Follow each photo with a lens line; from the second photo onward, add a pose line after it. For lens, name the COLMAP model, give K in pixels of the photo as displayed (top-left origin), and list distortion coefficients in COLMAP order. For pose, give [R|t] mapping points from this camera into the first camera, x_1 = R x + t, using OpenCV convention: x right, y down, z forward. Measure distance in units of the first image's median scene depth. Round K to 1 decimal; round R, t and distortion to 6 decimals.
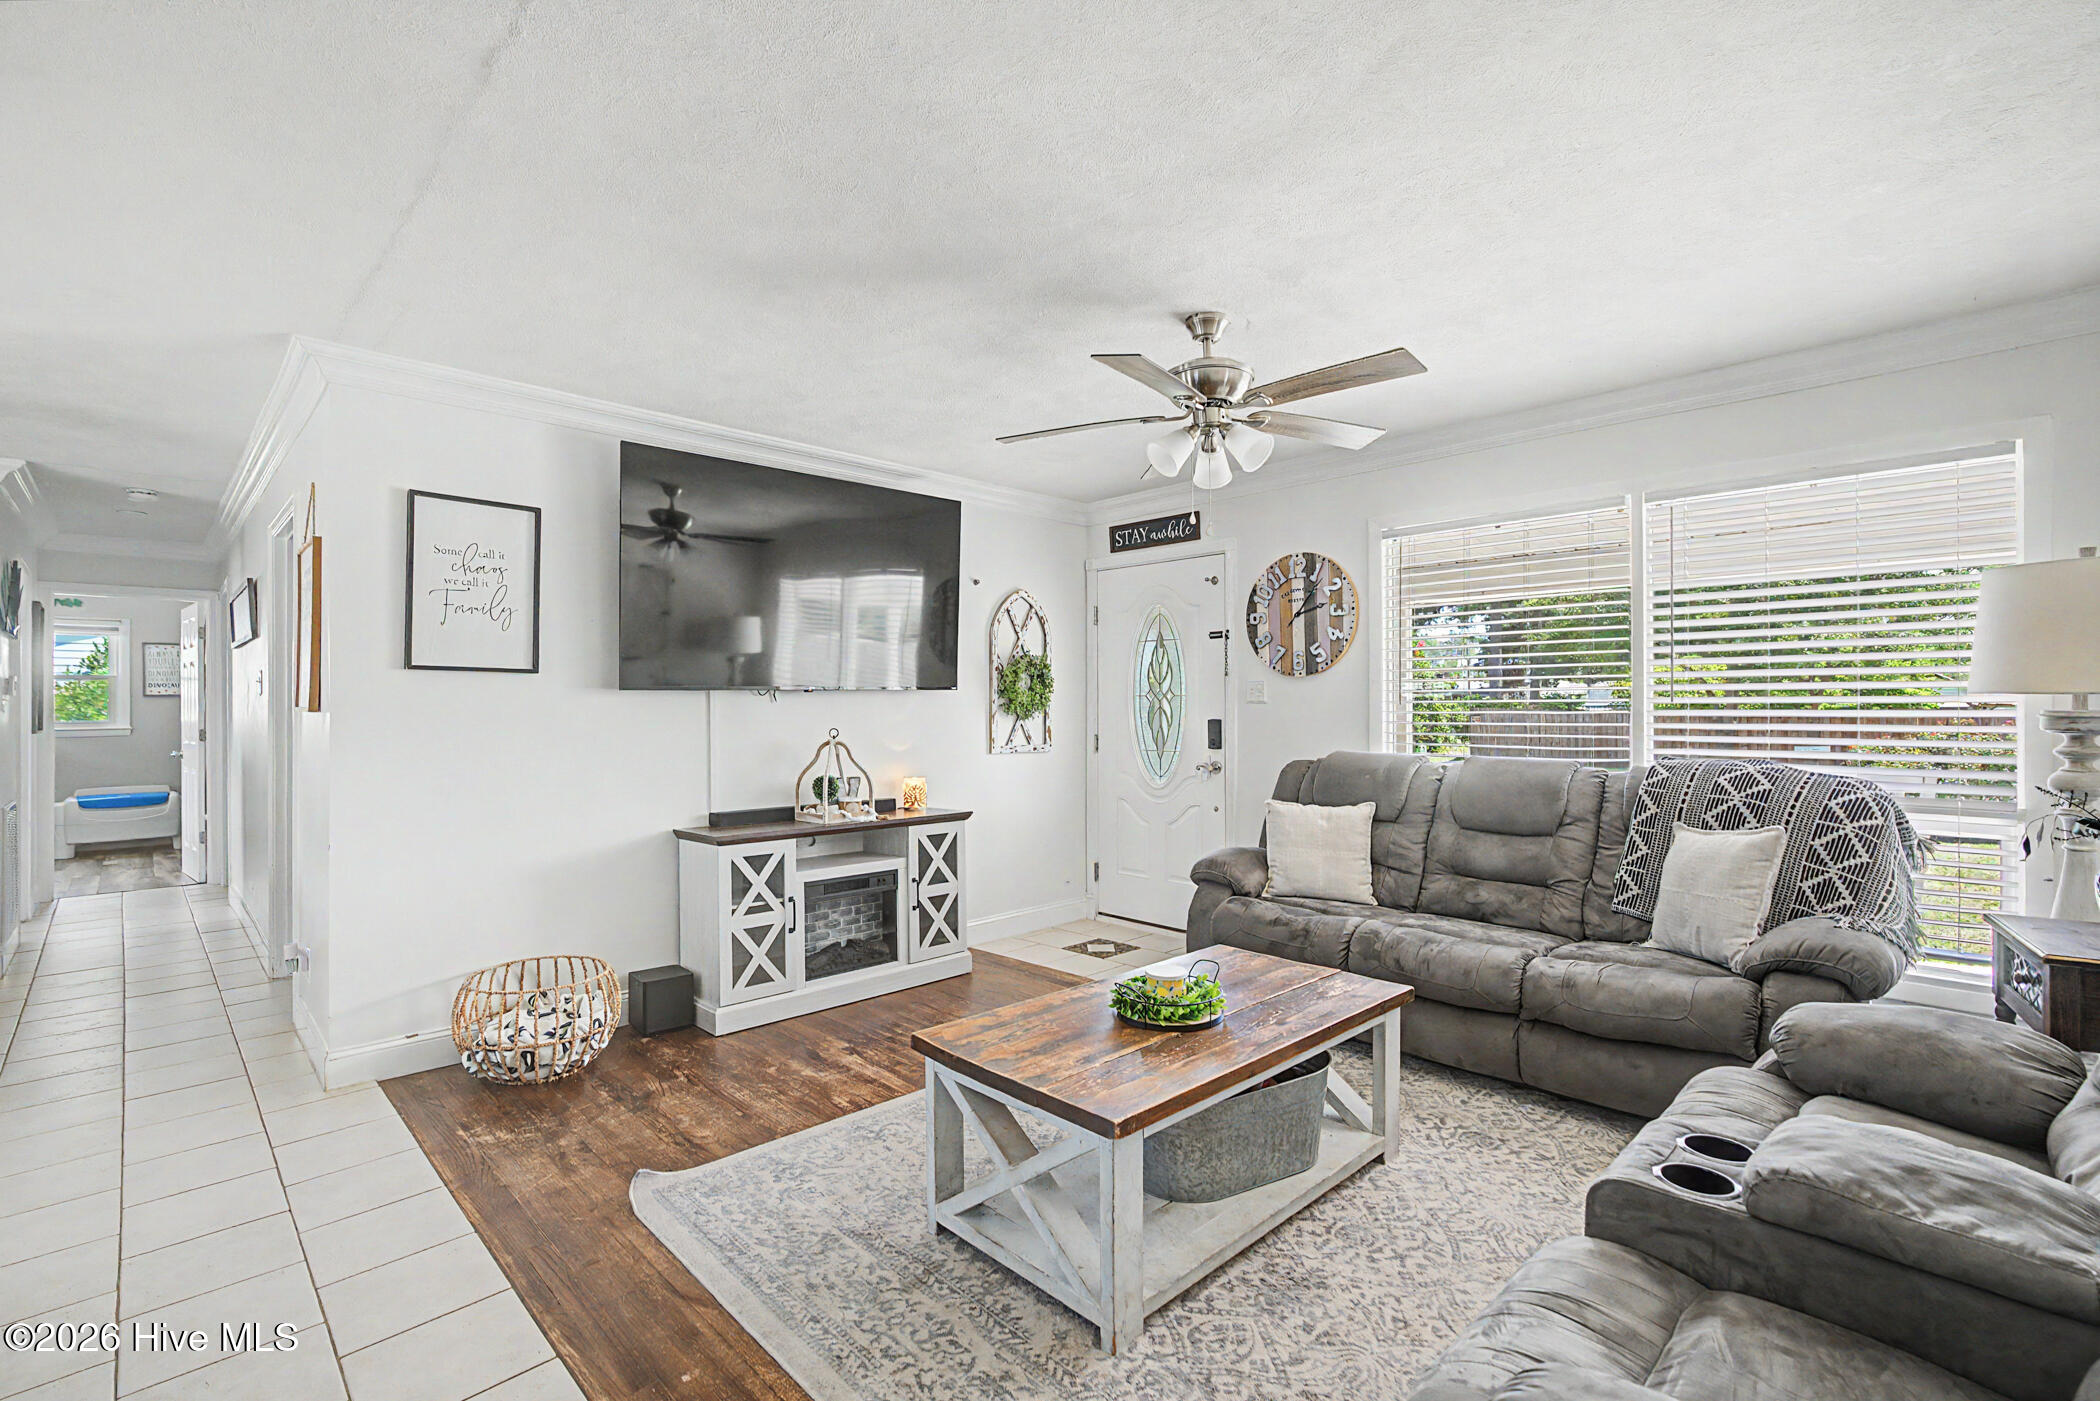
lens RADIAL K [[949.7, 0, 1045.8], [0, 949.7, 701.8], [0, 0, 1]] dist [-0.011486, 0.003414]
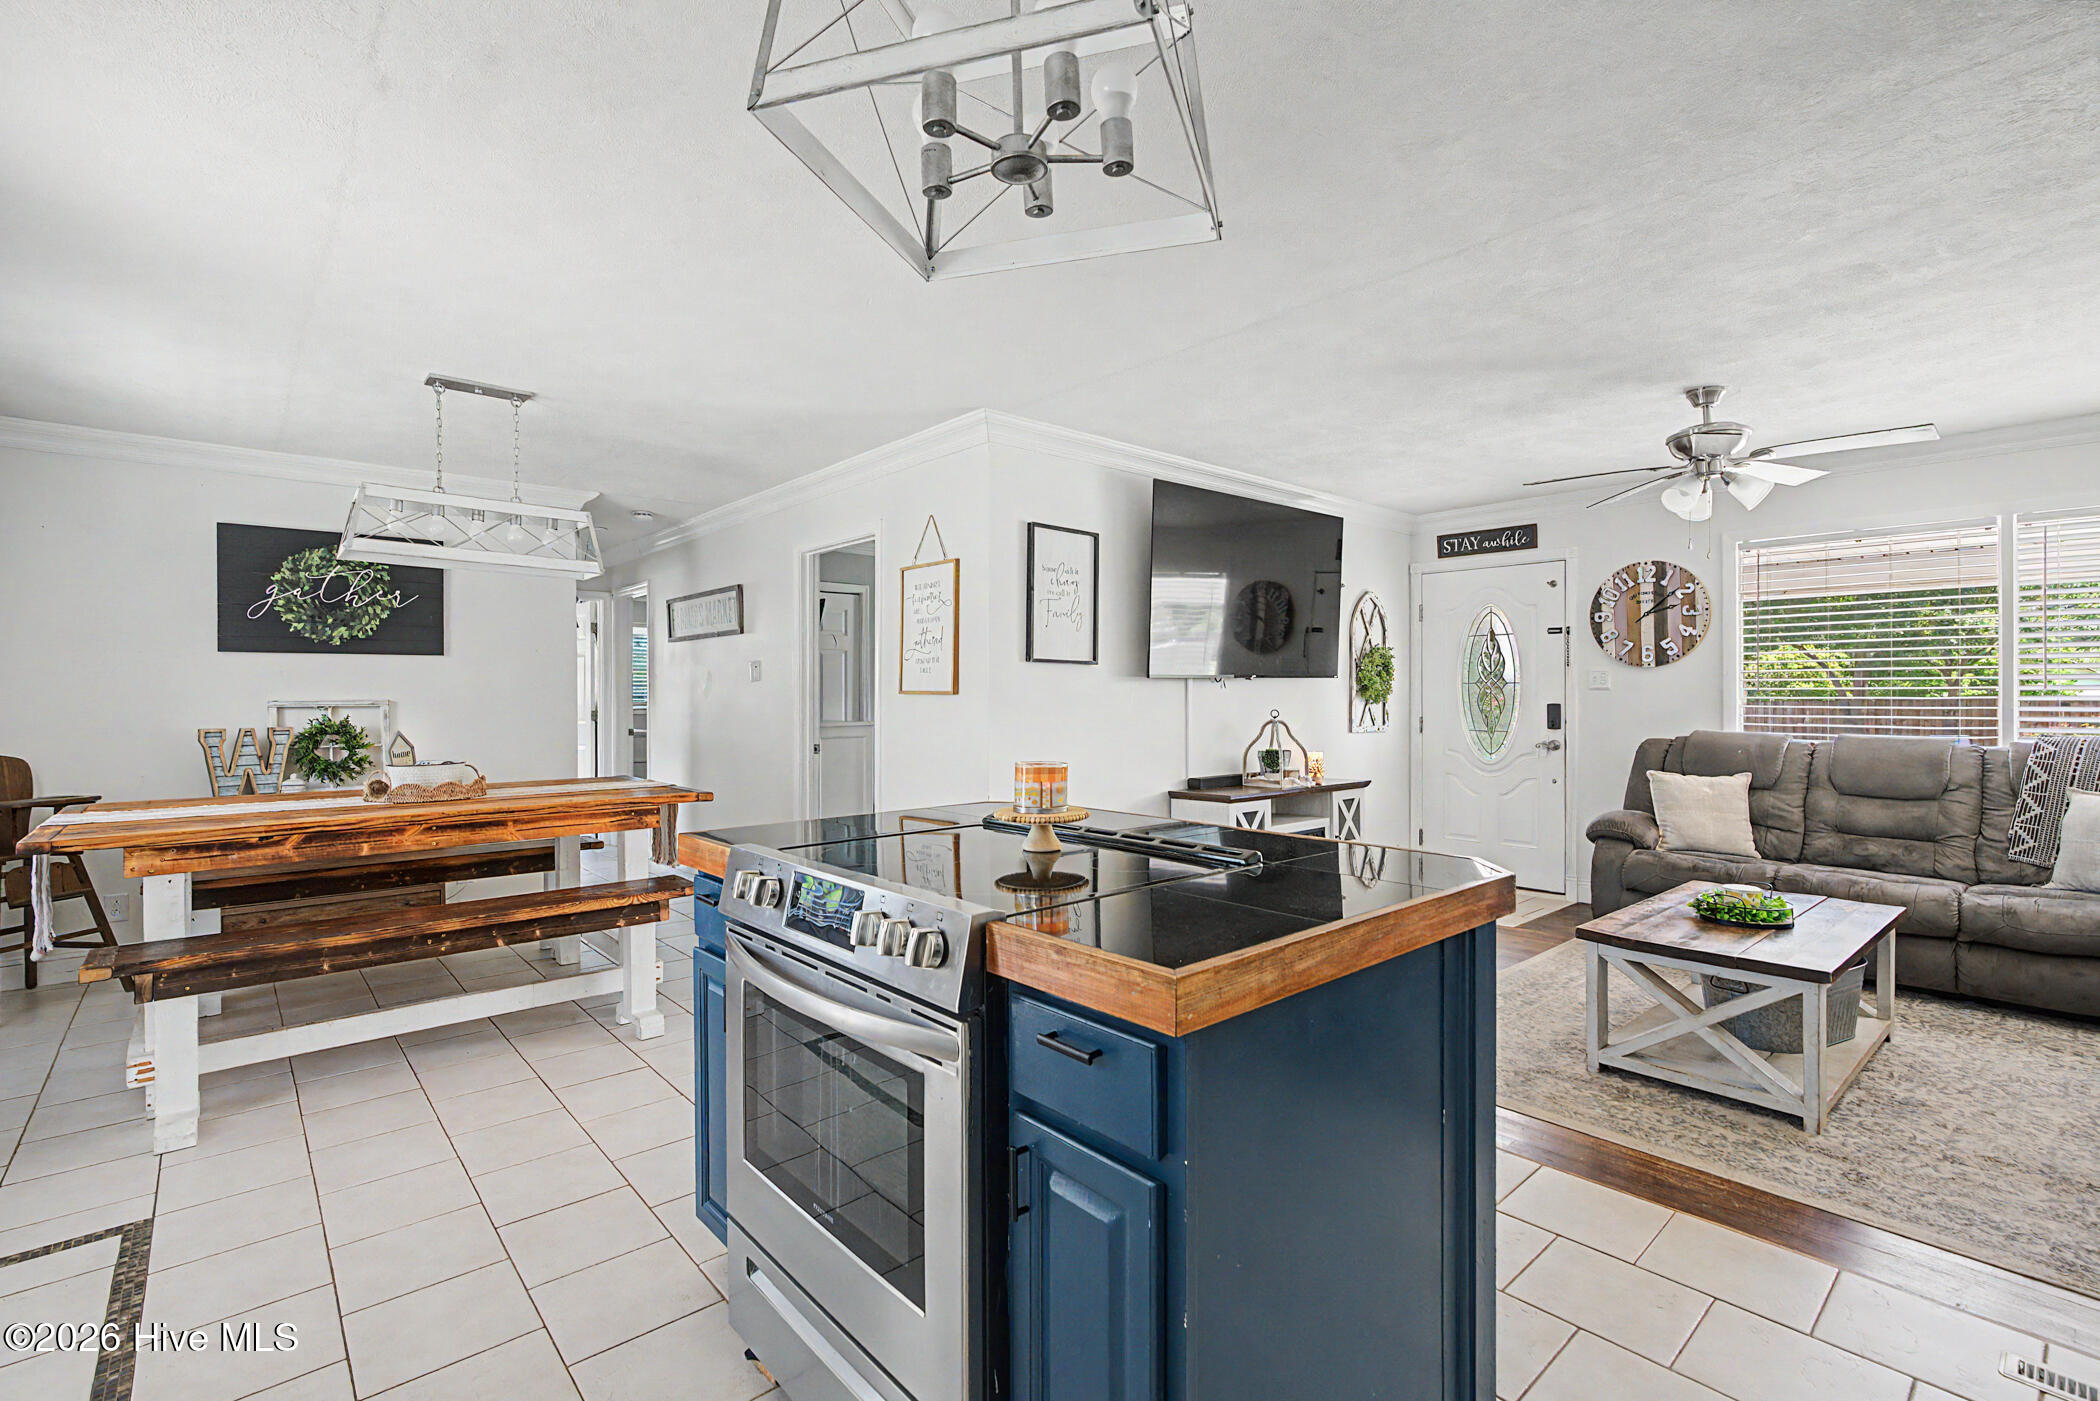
lens RADIAL K [[949.7, 0, 1044.4], [0, 949.7, 687.2], [0, 0, 1]] dist [-0.011486, 0.003414]
pose [[0.998146, 0.002070, -0.060827, -0.424852], [-0.002183, 0.999996, -0.001793, 0.001952], [0.060824, 0.001922, 0.998147, -0.216725]]
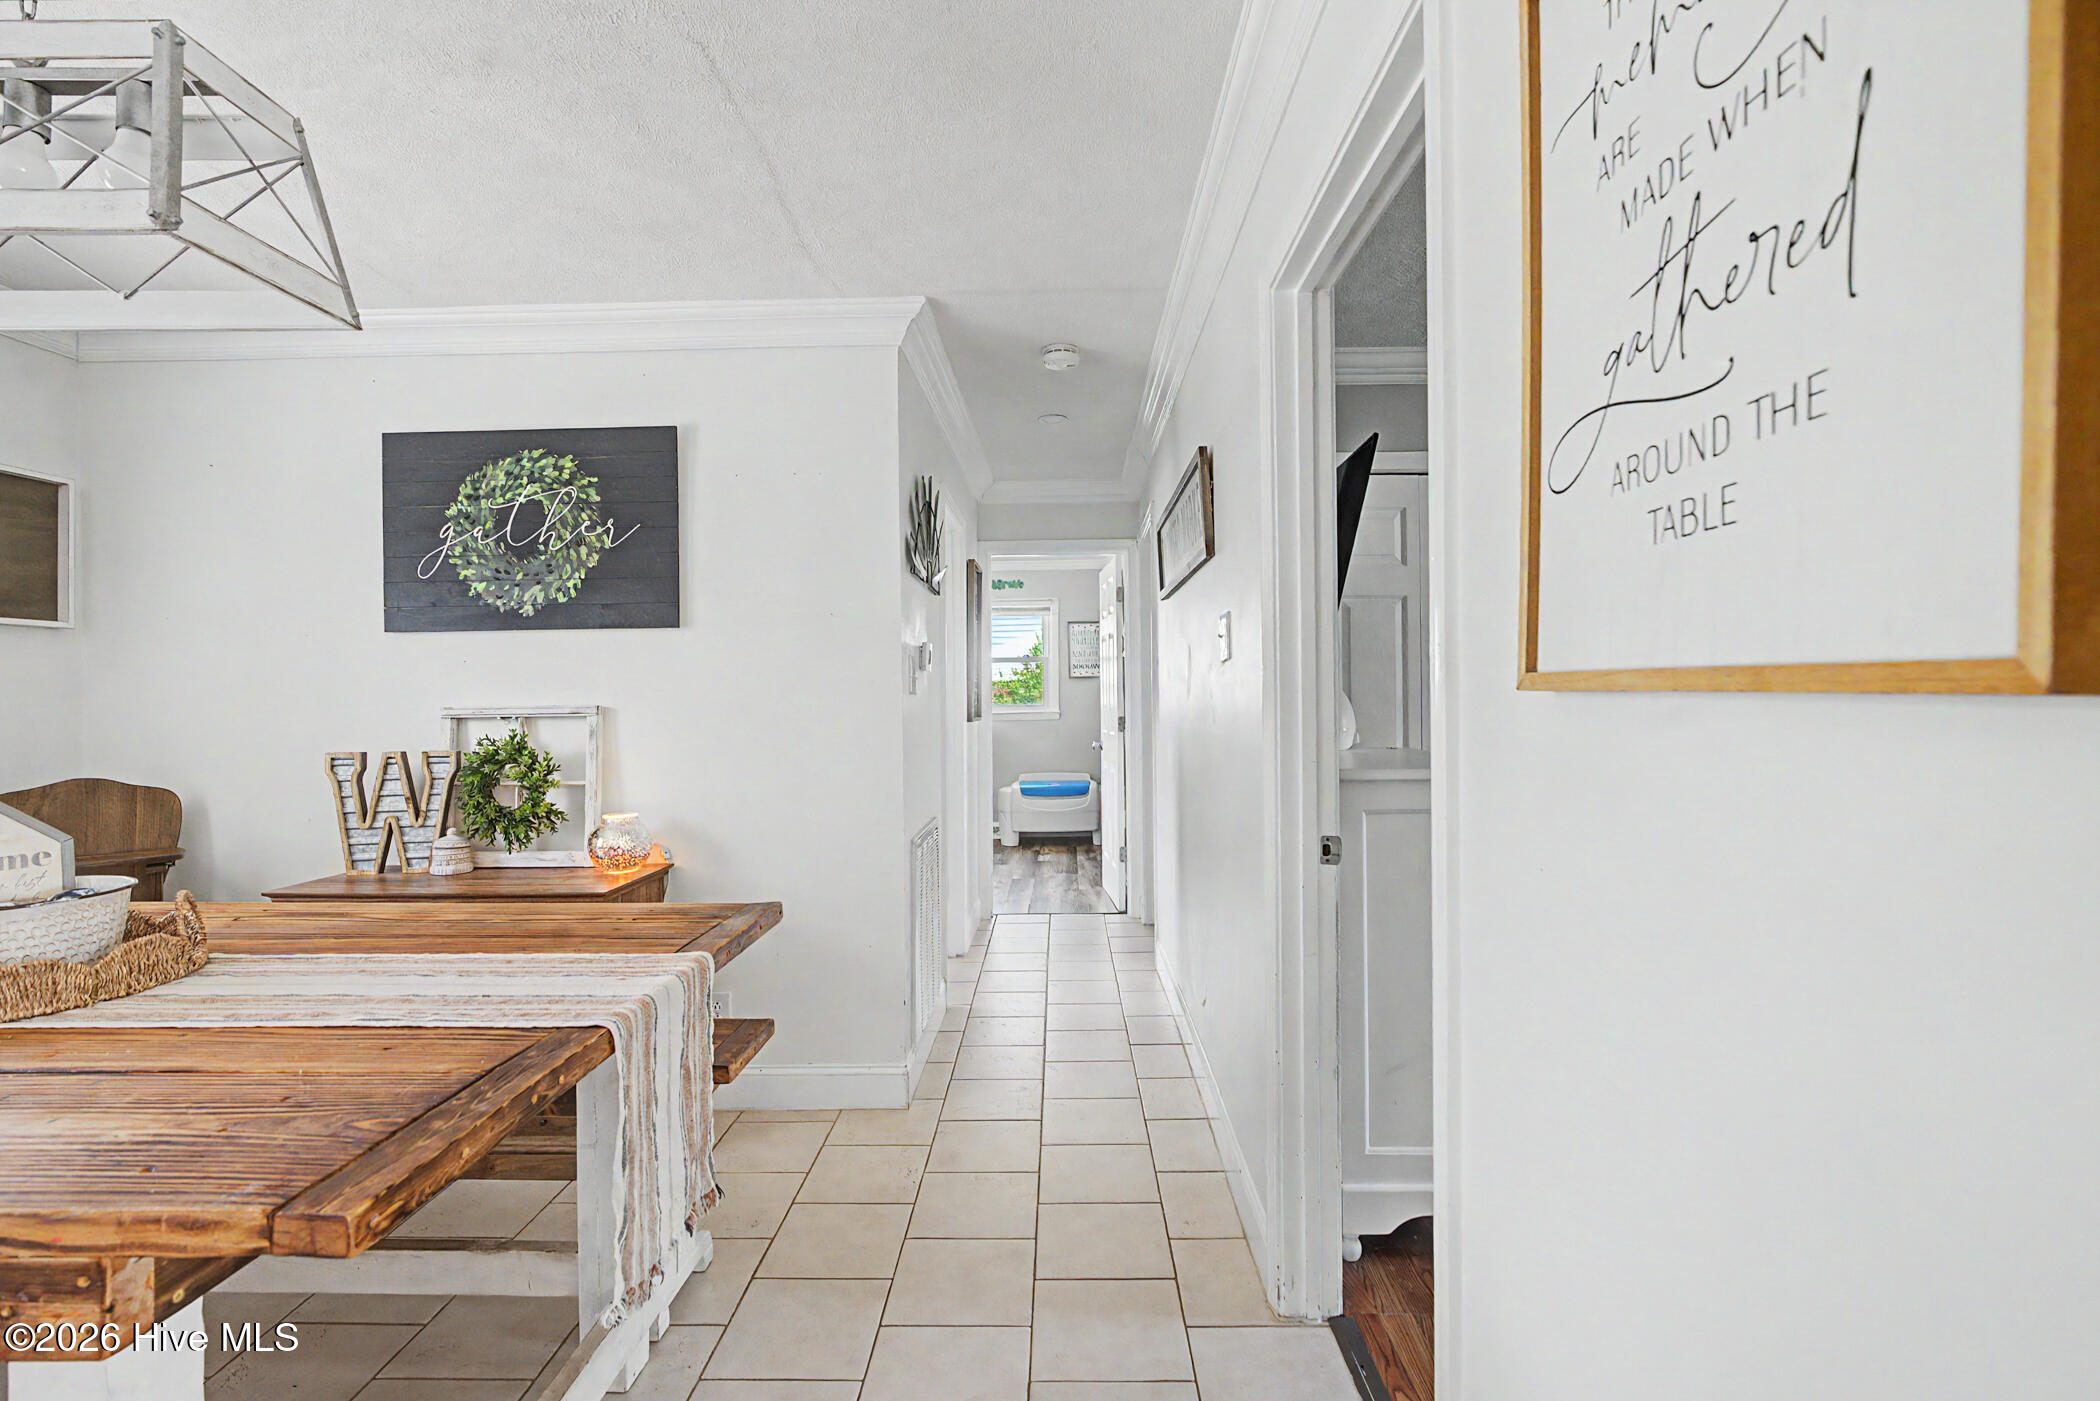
lens RADIAL K [[949.7, 0, 1051.4], [0, 949.7, 695.0], [0, 0, 1]] dist [-0.011486, 0.003414]
pose [[0.704995, -0.001432, -0.709211, -0.580856], [0.008276, 0.999946, 0.006207, 0.007722], [0.709164, -0.010245, 0.704969, 0.622080]]
